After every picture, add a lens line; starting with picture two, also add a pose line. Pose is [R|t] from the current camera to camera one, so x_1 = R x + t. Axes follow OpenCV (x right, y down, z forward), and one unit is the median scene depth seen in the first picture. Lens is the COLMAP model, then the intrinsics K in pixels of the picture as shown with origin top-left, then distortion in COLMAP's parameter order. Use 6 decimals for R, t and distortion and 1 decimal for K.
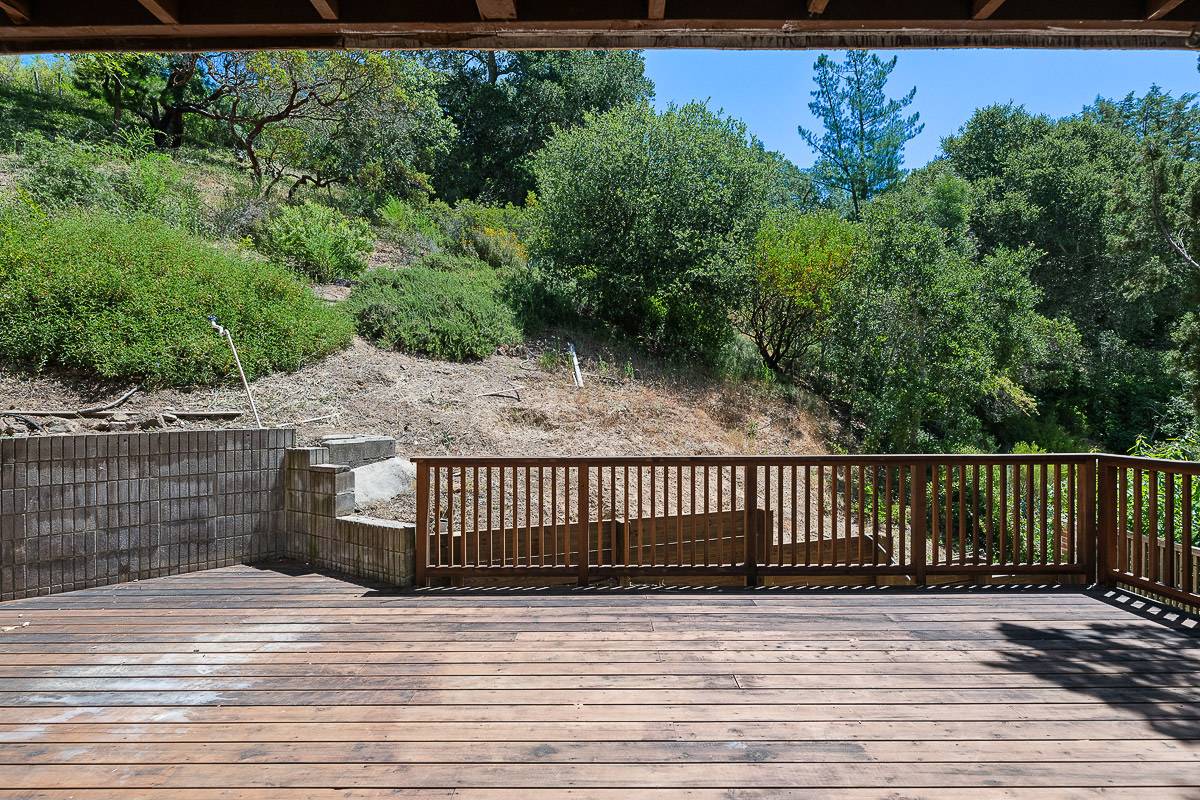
lens RADIAL K [[538.7, 0, 609.3], [0, 538.7, 409.6], [0, 0, 1]] dist [-0.000548, -0.001326]
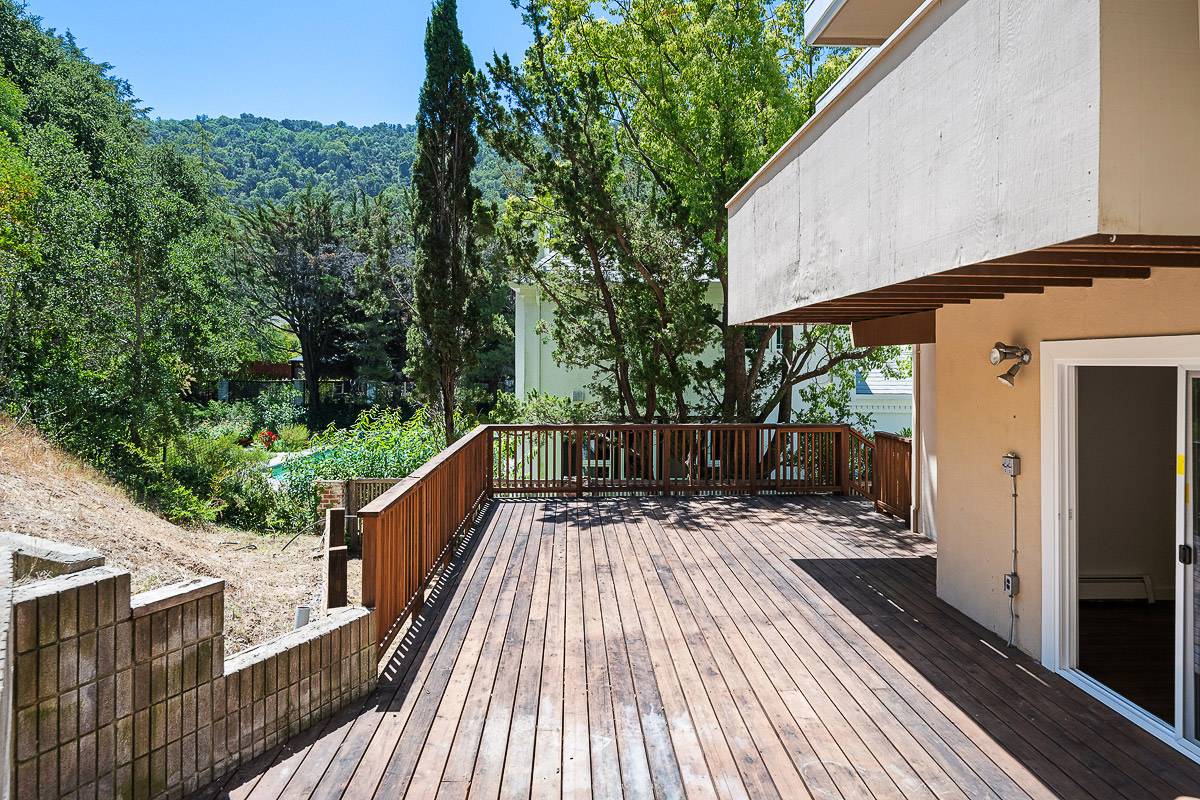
lens RADIAL K [[670.8, 0, 623.1], [0, 670.8, 356.0], [0, 0, 1]] dist [-0.003838, -0.001380]
pose [[-0.079180, 0.011732, 0.996791, -1.488843], [0.002059, 0.999931, -0.011606, -0.128599], [-0.996858, 0.001134, -0.079199, 0.824703]]
